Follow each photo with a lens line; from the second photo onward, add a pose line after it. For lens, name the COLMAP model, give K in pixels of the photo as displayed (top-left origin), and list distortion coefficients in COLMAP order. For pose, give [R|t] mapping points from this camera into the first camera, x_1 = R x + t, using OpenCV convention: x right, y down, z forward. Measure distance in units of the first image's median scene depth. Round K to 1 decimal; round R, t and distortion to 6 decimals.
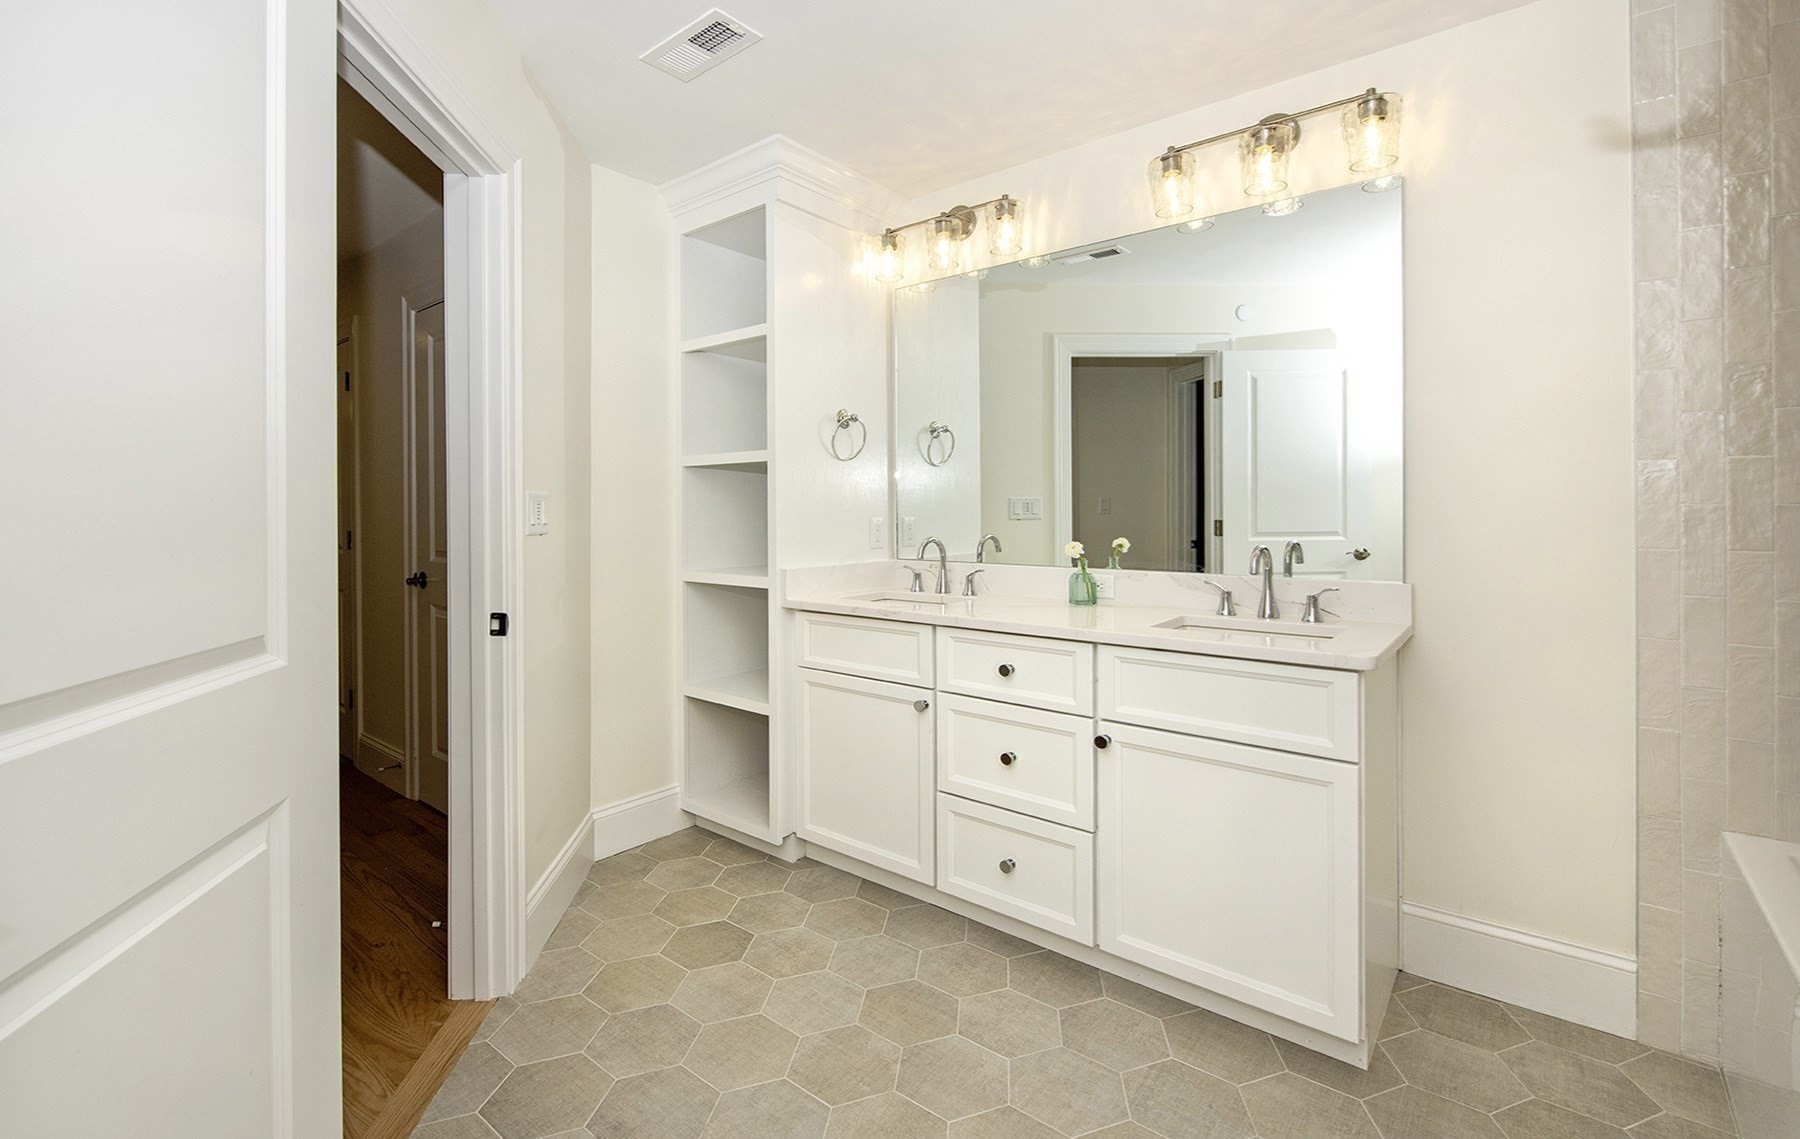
lens RADIAL K [[799.8, 0, 900.3], [0, 799.8, 513.3], [0, 0, 1]] dist [-0.000043, -0.000029]
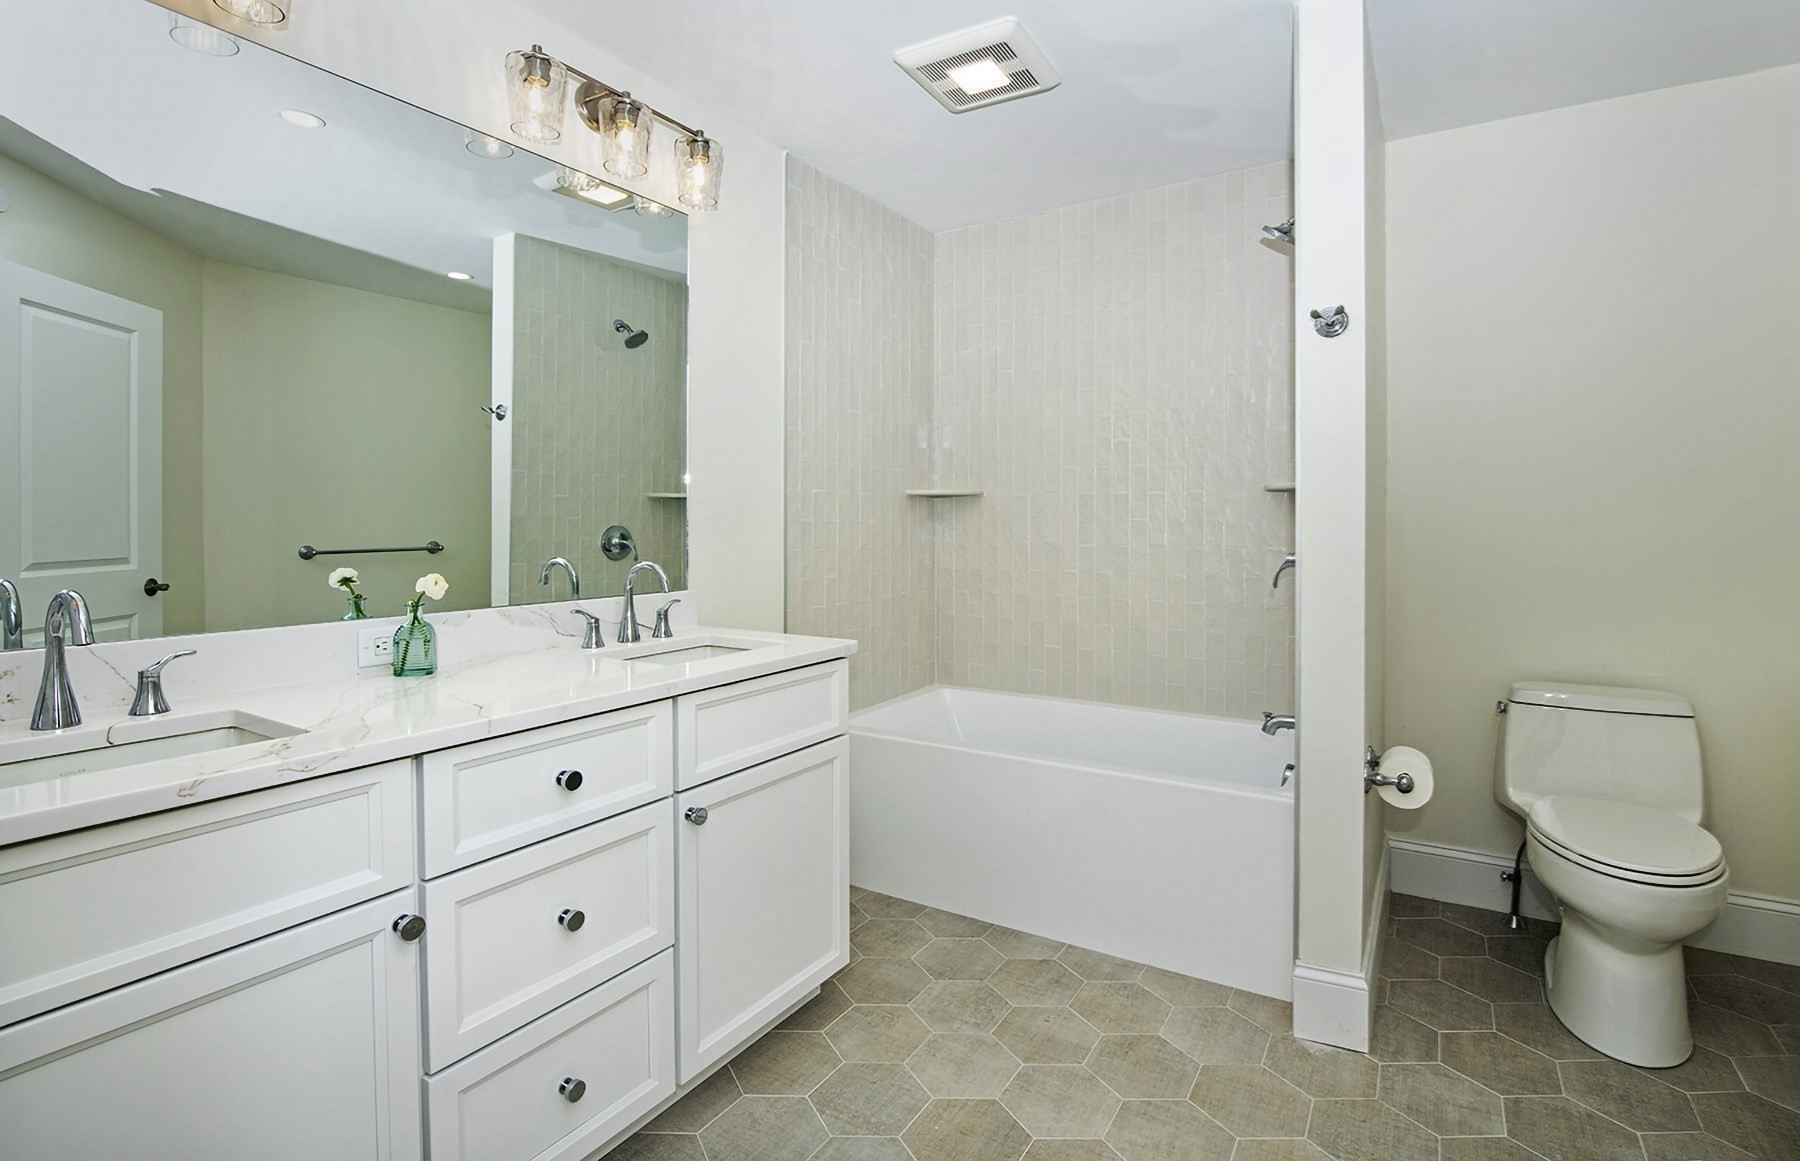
lens RADIAL K [[900.5, 0, 899.8], [0, 900.5, 513.4], [0, 0, 1]] dist [-0.000671, -0.000117]
pose [[-0.129867, 0.002183, 0.991529, -0.605821], [0.003006, 0.999994, -0.001808, -0.011815], [-0.991527, 0.002746, -0.129873, 0.837149]]
